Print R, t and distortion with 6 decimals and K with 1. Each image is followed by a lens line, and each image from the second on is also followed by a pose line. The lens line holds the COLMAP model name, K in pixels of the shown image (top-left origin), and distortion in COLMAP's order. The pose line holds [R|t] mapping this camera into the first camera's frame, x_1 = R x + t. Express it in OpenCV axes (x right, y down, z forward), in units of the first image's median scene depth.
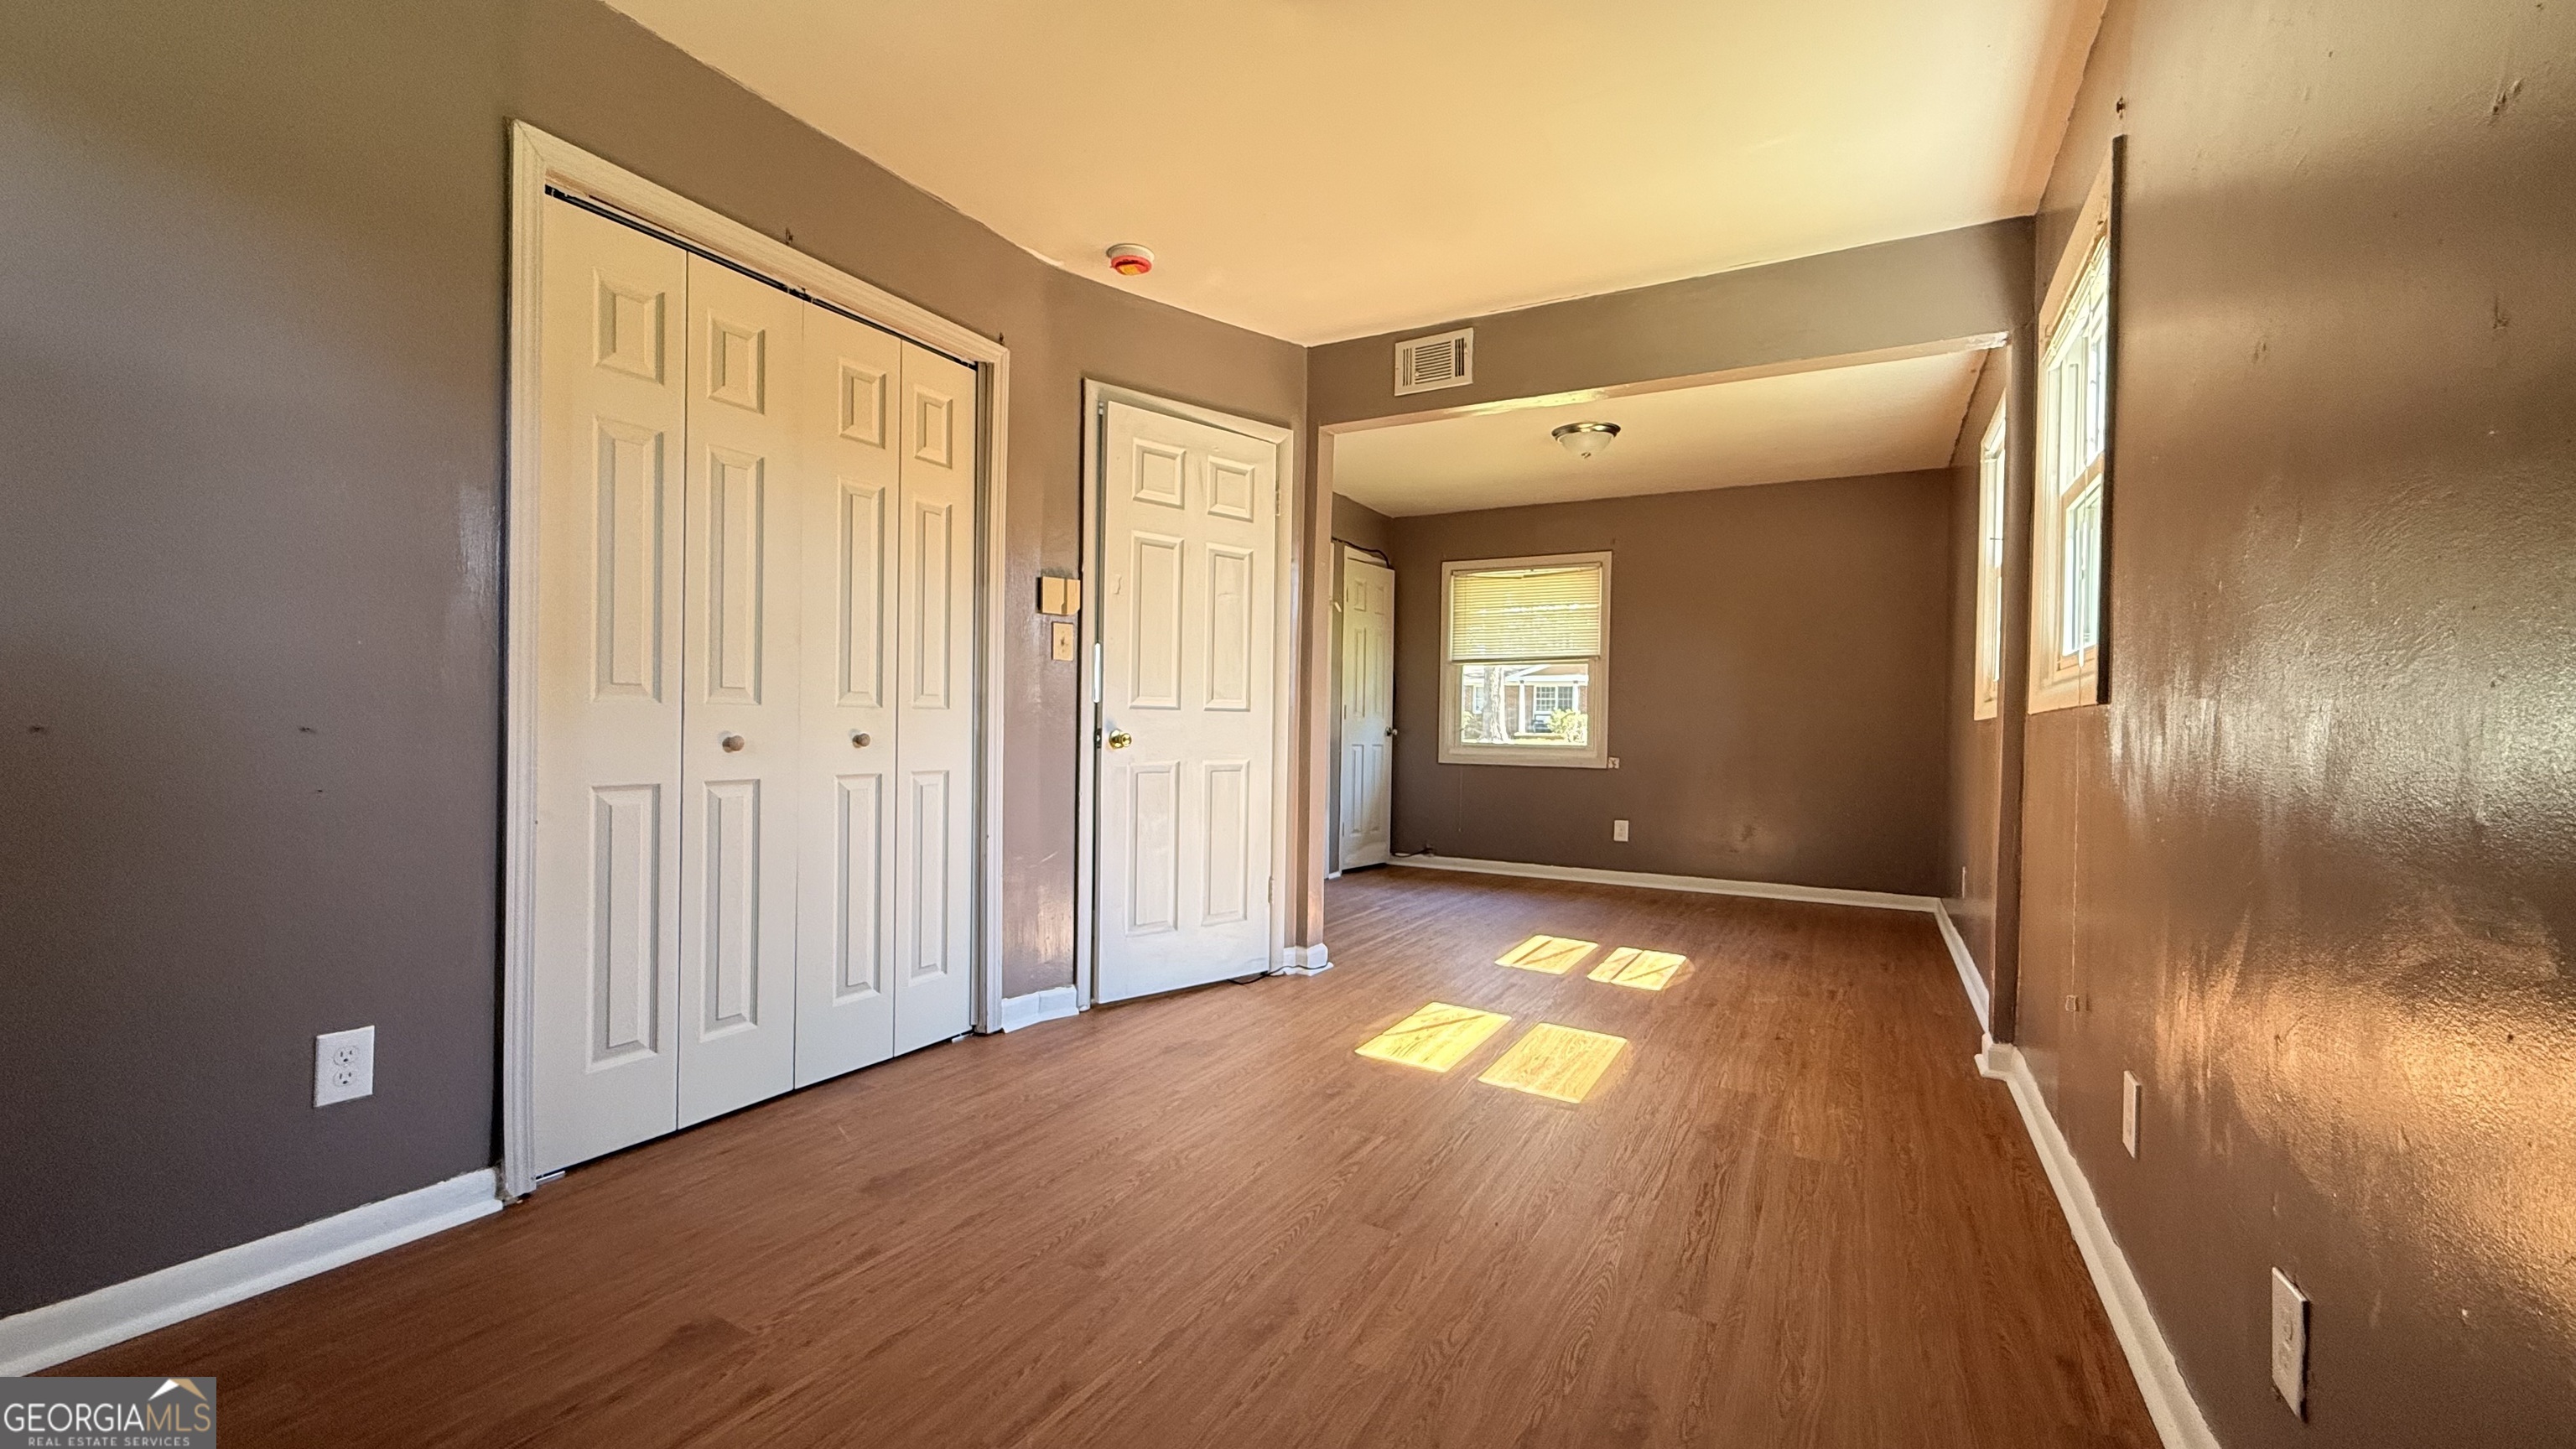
lens RADIAL K [[1025.4, 0, 1283.6], [0, 1025.4, 731.0], [0, 0, 1]] dist [0.000673, 0.000372]
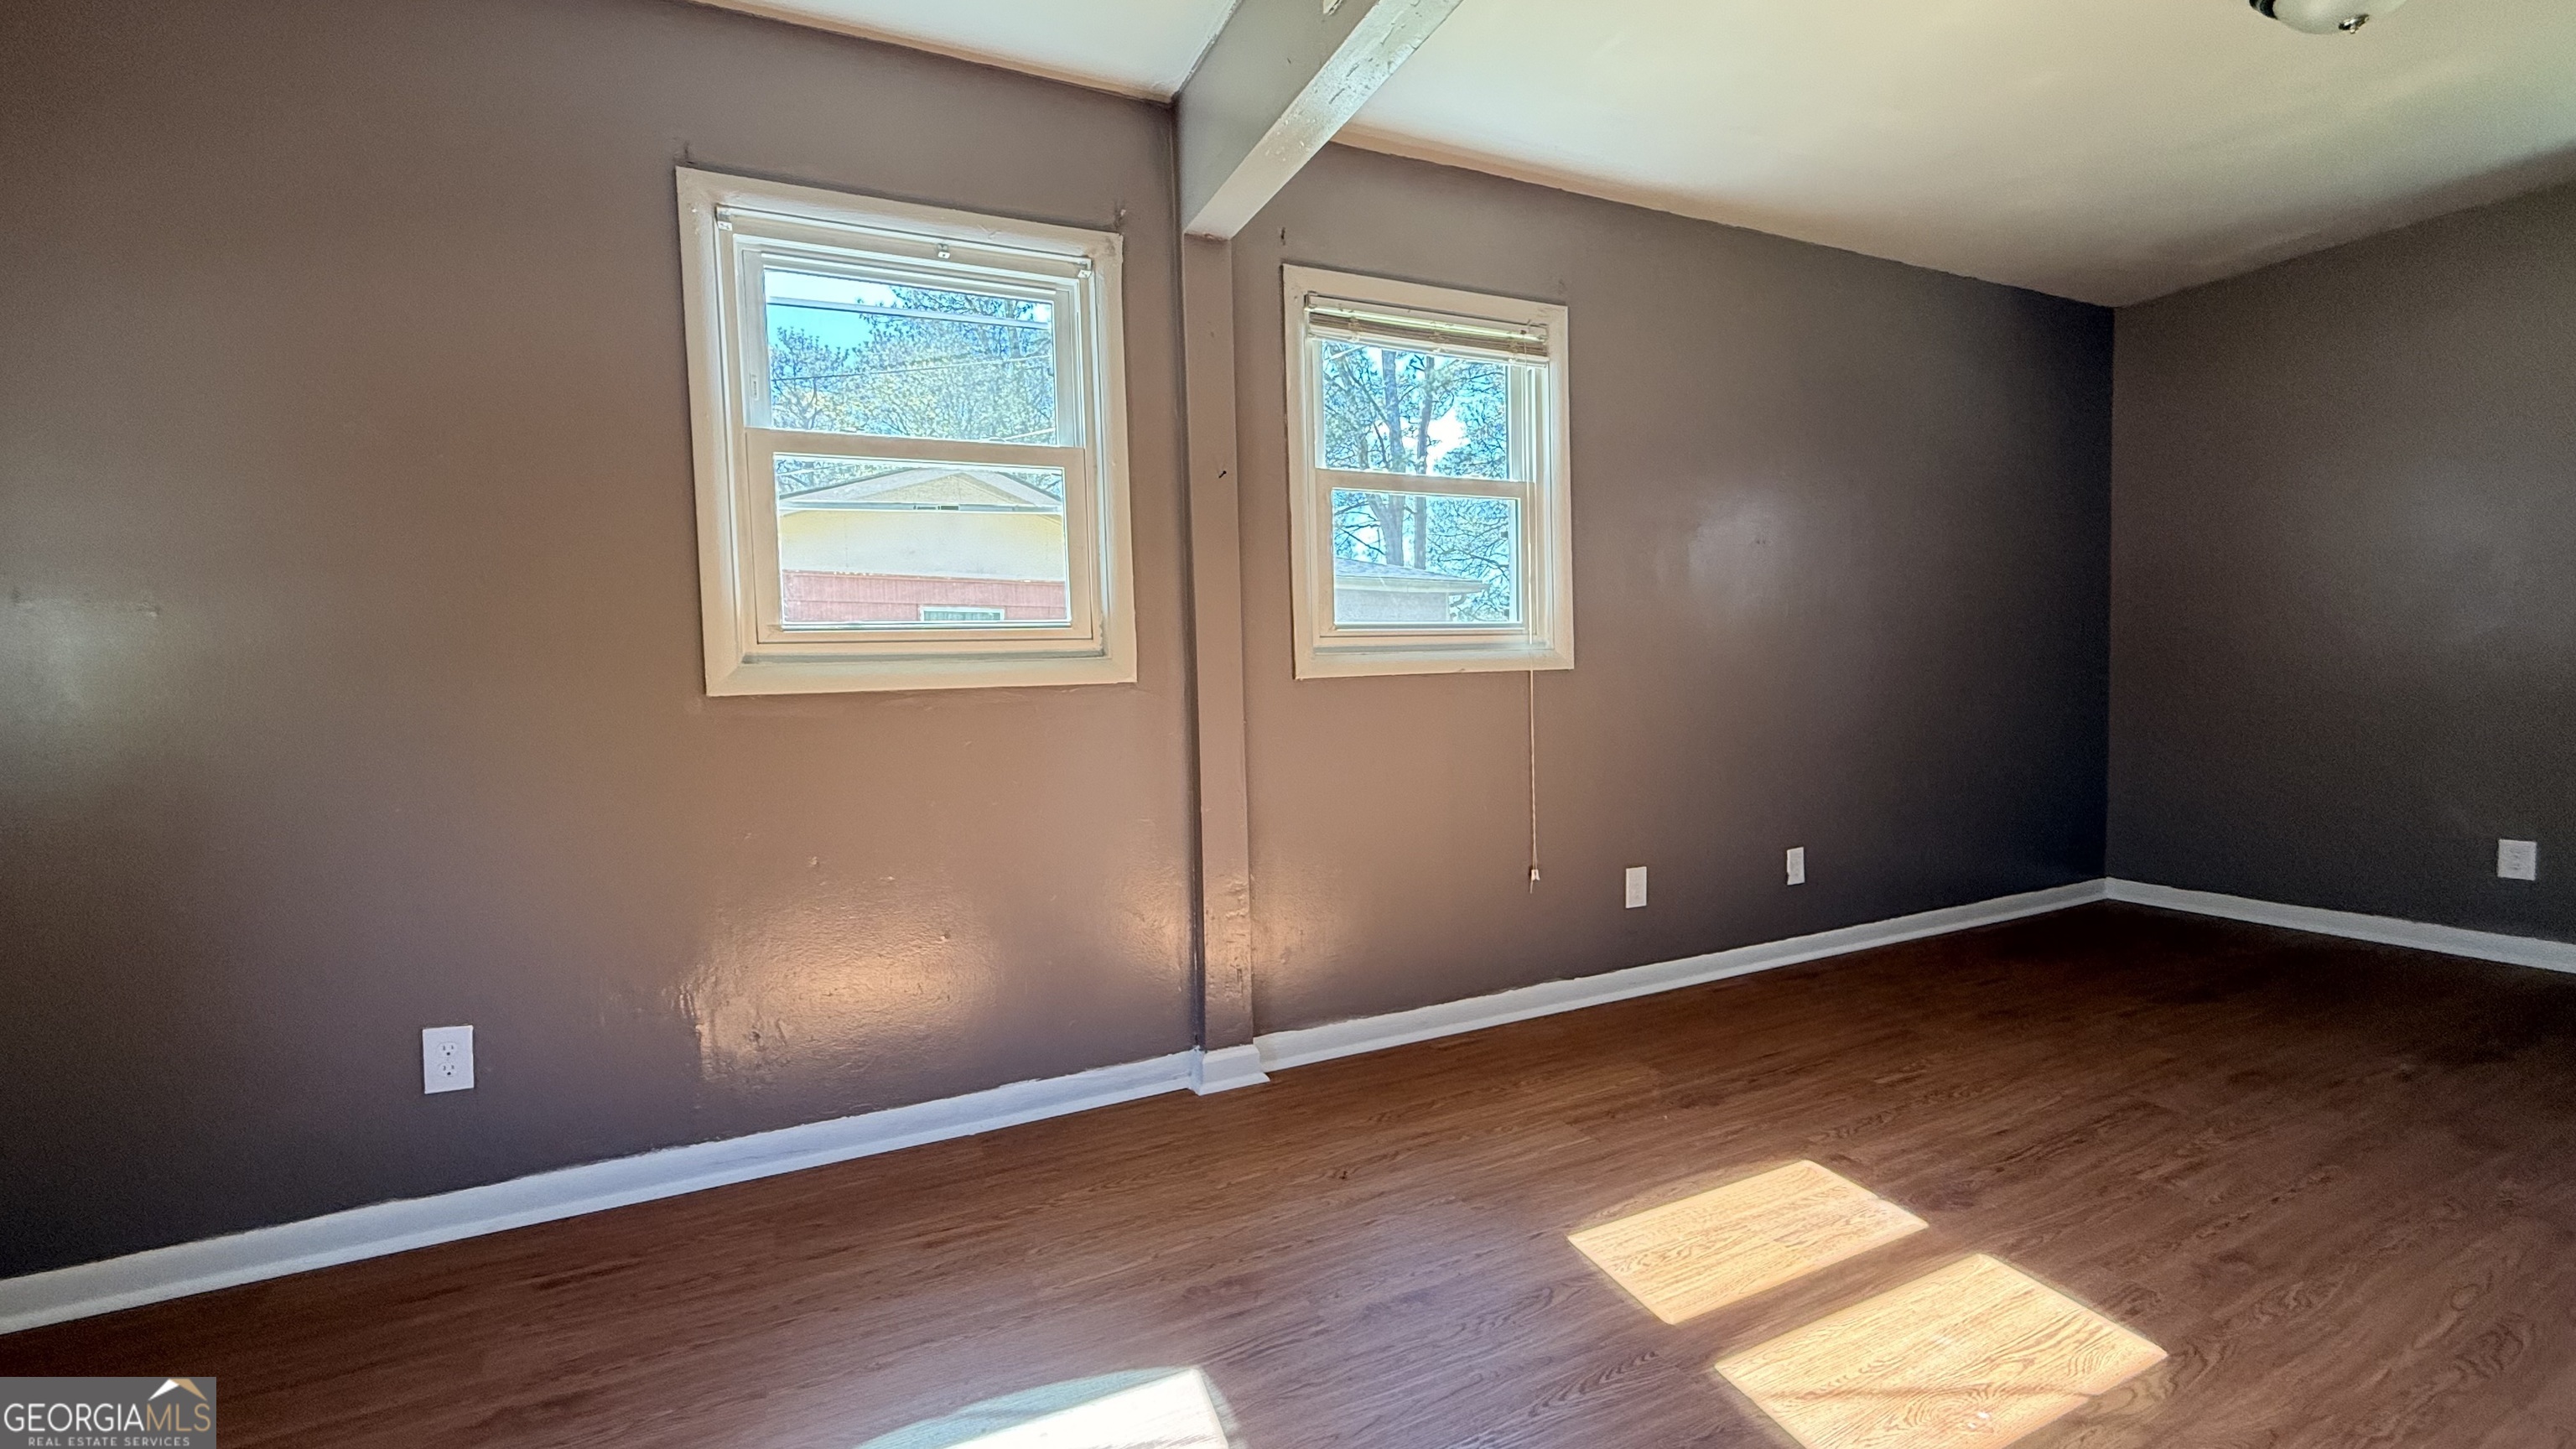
lens RADIAL K [[1025.4, 0, 1277.5], [0, 1025.4, 724.9], [0, 0, 1]] dist [0.000673, 0.000372]
pose [[-0.808784, -0.024449, 0.587597, 0.153410], [0.015553, 0.997897, 0.062928, -0.034111], [-0.587900, 0.060034, -0.806703, 1.729963]]
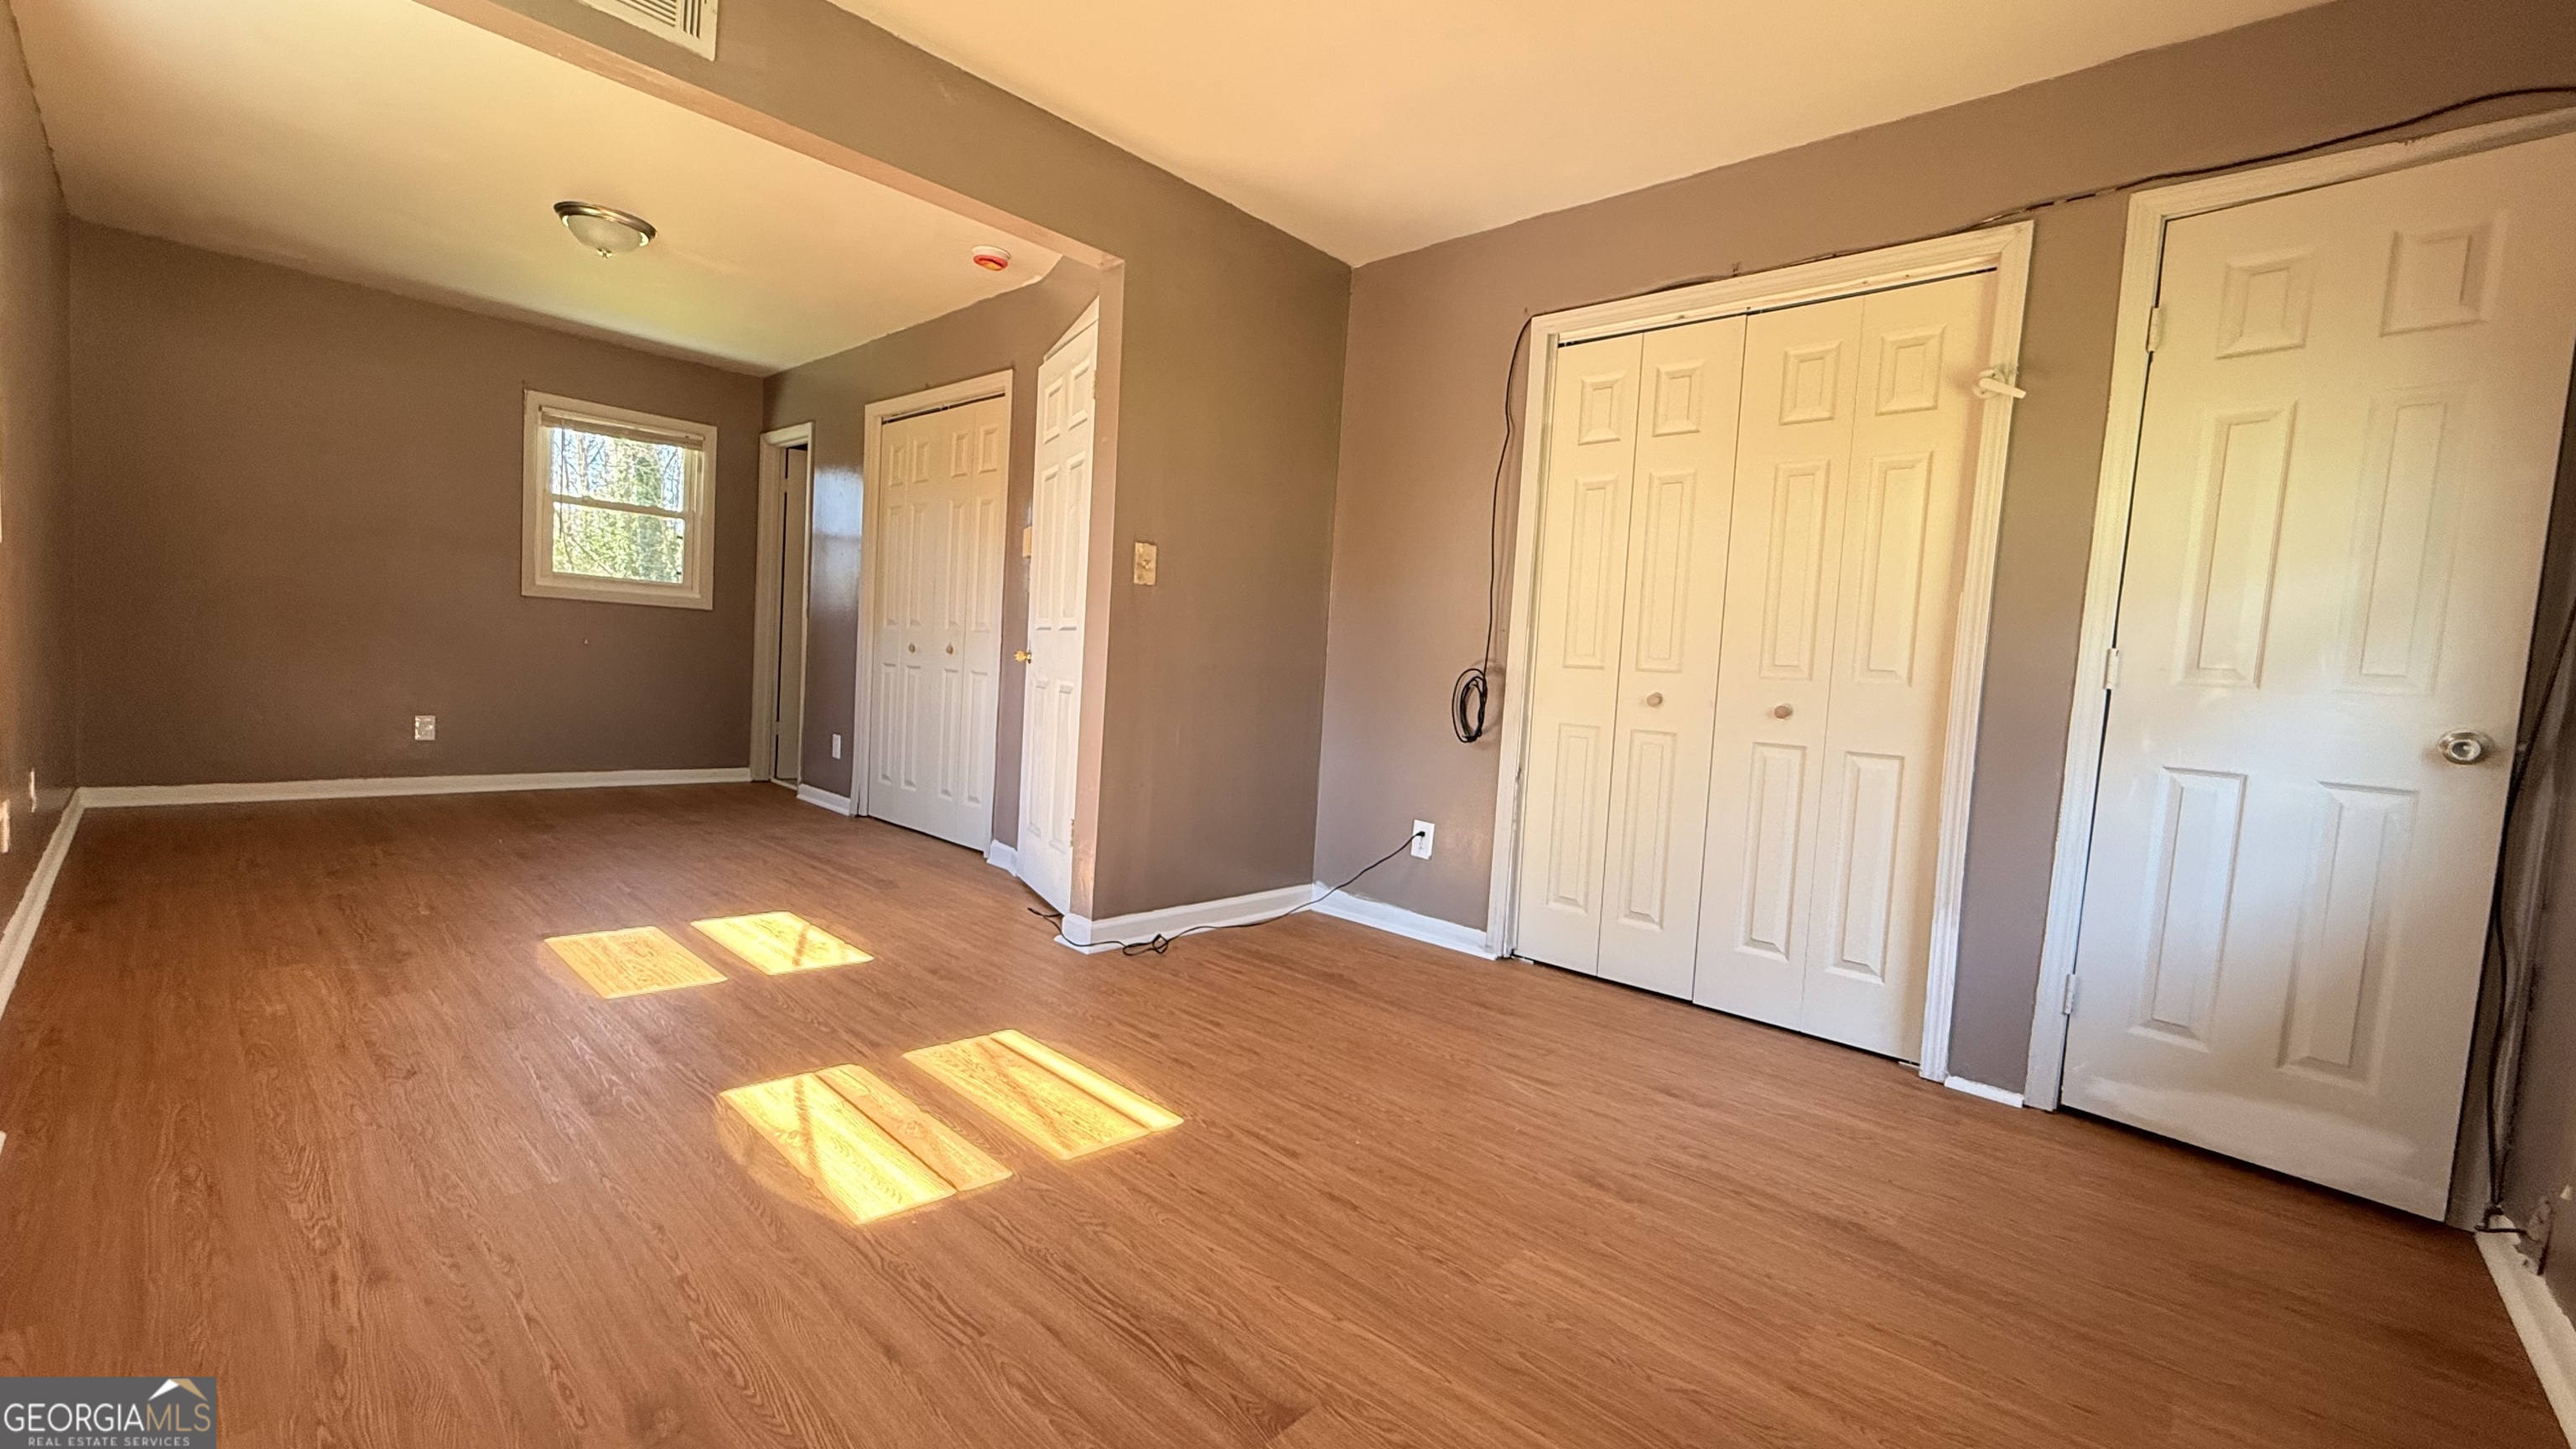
lens RADIAL K [[1025.4, 0, 1283.6], [0, 1025.4, 727.2], [0, 0, 1]] dist [0.000673, 0.000372]
pose [[-0.233961, 0.031570, -0.971733, 1.099000], [-0.071885, 0.996175, 0.049671, 0.011792], [0.969585, 0.081474, -0.230797, 1.875499]]
